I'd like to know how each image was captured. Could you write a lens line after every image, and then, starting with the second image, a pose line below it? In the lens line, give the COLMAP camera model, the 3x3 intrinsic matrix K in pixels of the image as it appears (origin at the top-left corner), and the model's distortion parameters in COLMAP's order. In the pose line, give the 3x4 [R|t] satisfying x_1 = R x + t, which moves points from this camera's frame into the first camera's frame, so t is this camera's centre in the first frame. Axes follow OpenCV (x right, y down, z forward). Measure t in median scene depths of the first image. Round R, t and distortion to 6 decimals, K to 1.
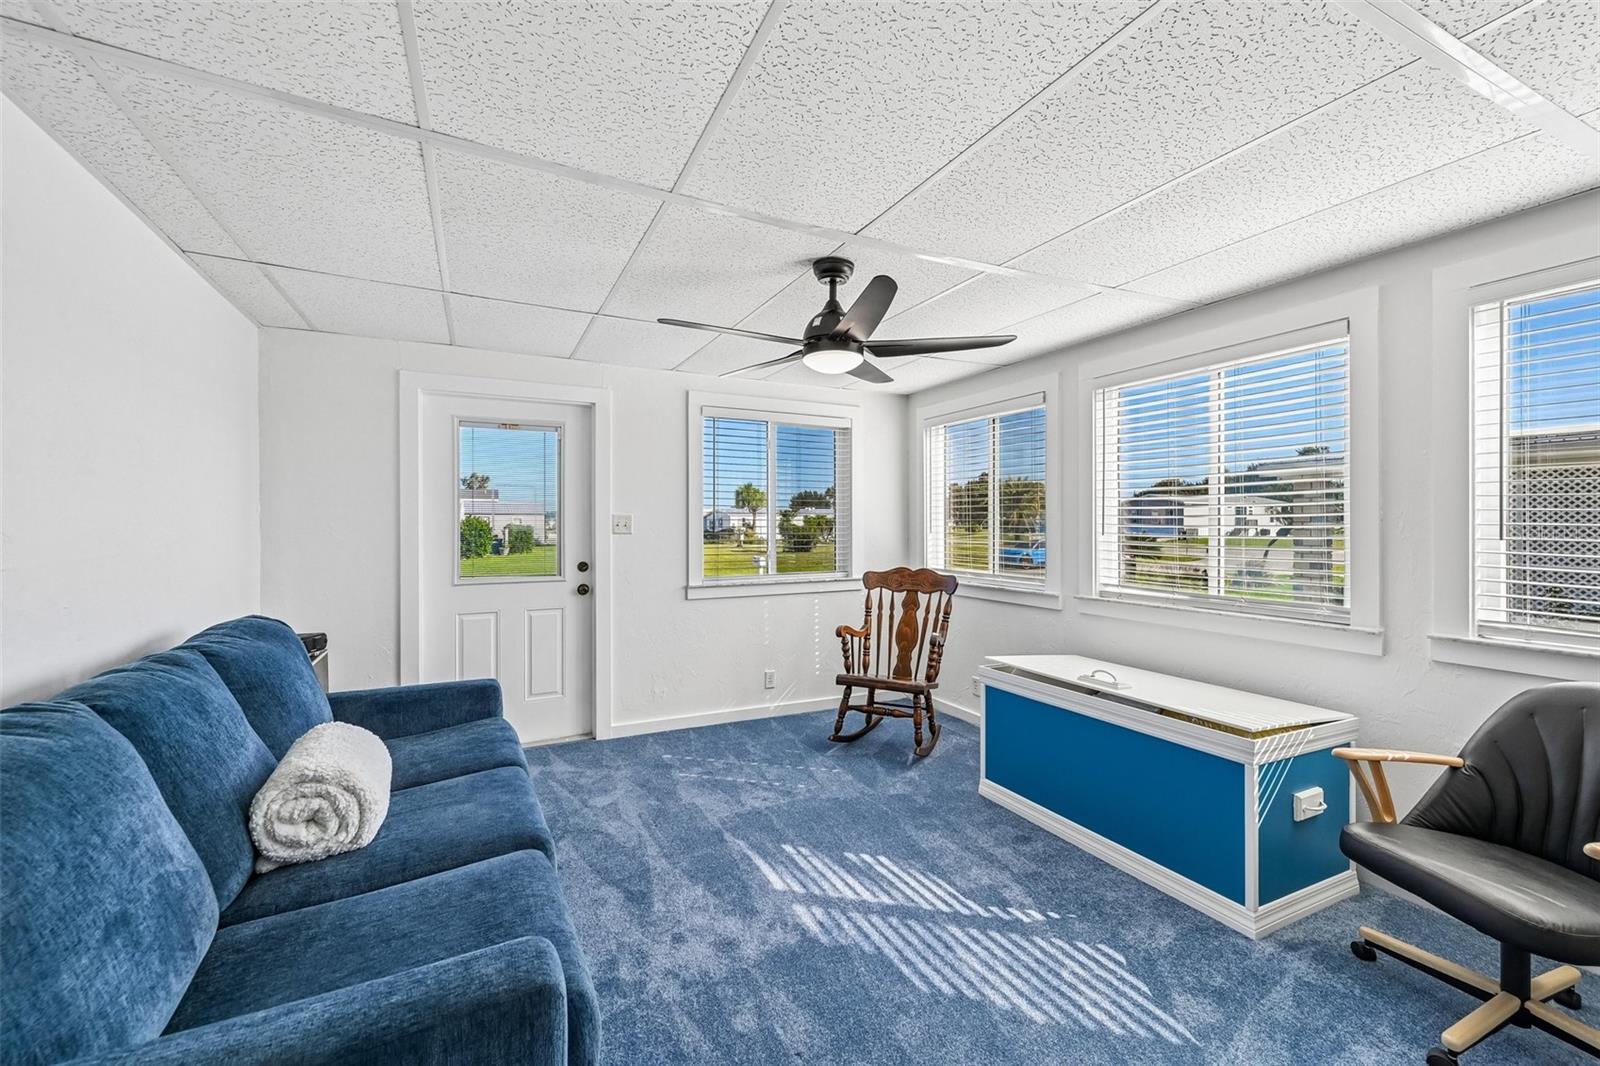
lens RADIAL K [[647.5, 0, 795.8], [0, 647.5, 527.4], [0, 0, 1]] dist [-0.000271, -0.000047]
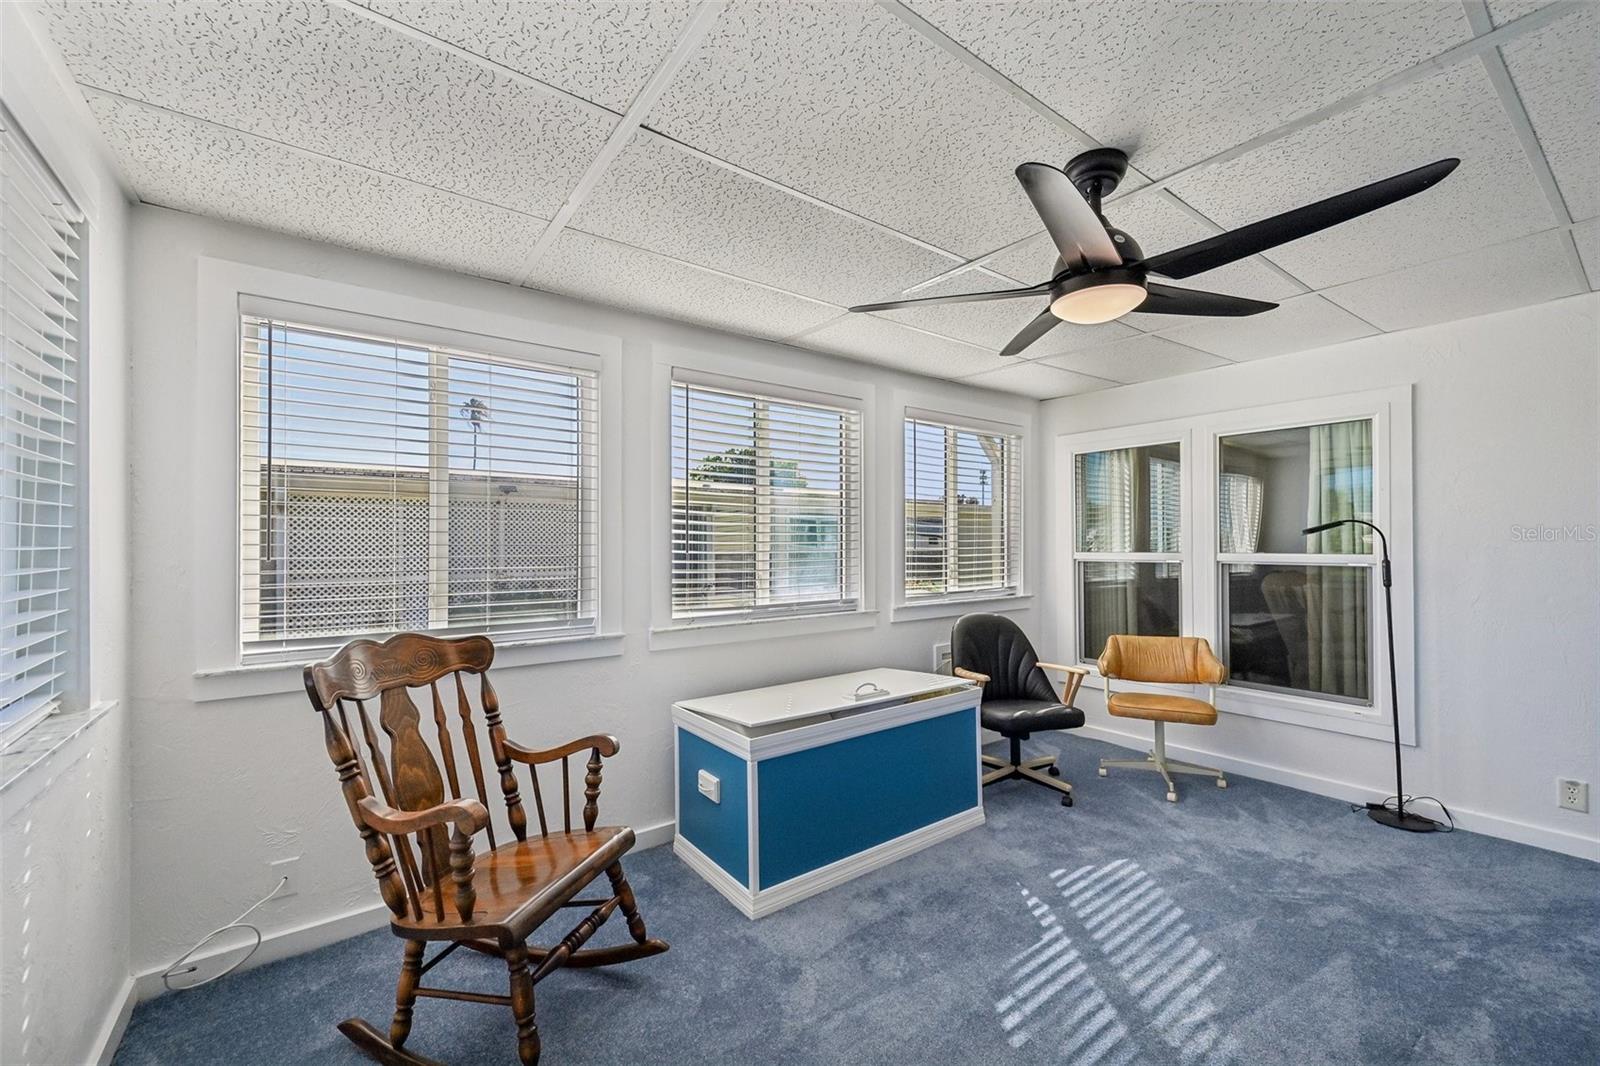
lens RADIAL K [[647.5, 0, 802.3], [0, 647.5, 537.8], [0, 0, 1]] dist [-0.000271, -0.000047]
pose [[-0.184188, 0.005554, 0.982875, -0.534472], [0.005475, 0.999974, -0.004624, -0.004486], [-0.982876, 0.004530, -0.184214, 1.349807]]
